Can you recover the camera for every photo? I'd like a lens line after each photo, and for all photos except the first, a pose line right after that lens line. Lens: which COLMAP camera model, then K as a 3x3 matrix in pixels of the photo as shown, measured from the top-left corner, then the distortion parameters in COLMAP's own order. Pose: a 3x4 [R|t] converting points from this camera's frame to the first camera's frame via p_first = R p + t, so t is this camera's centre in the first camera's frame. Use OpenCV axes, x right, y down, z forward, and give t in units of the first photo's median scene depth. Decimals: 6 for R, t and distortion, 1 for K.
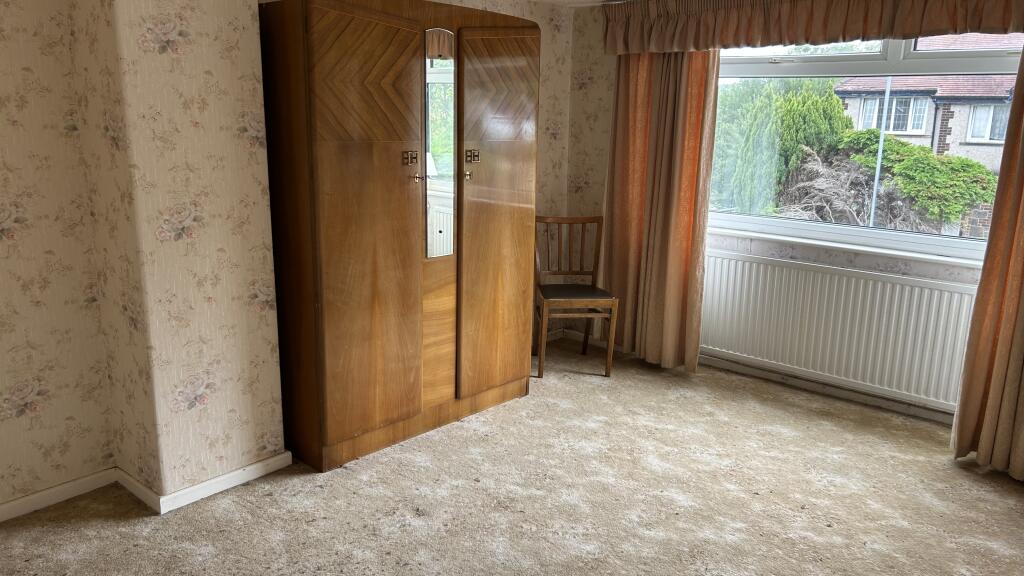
lens RADIAL K [[768.0, 0, 504.7], [0, 768.0, 284.4], [0, 0, 1]] dist [0.079241, -0.089473]
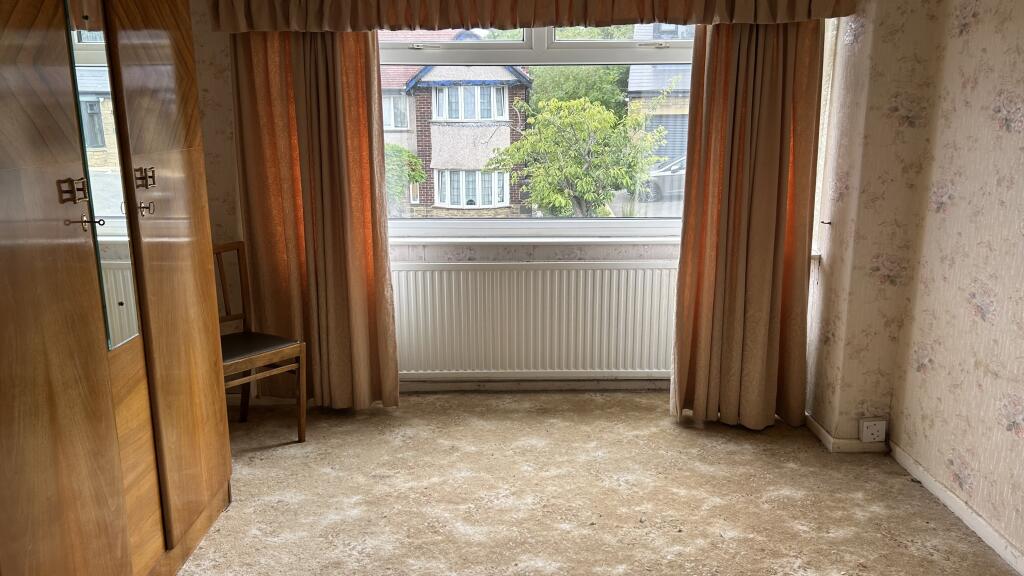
lens RADIAL K [[768.0, 0, 517.7], [0, 768.0, 288.6], [0, 0, 1]] dist [0.079241, -0.089473]
pose [[0.747829, -0.175623, 0.640241, -0.206430], [0.170307, 0.982853, 0.070678, -0.059914], [-0.641676, 0.056182, 0.764916, 0.270680]]
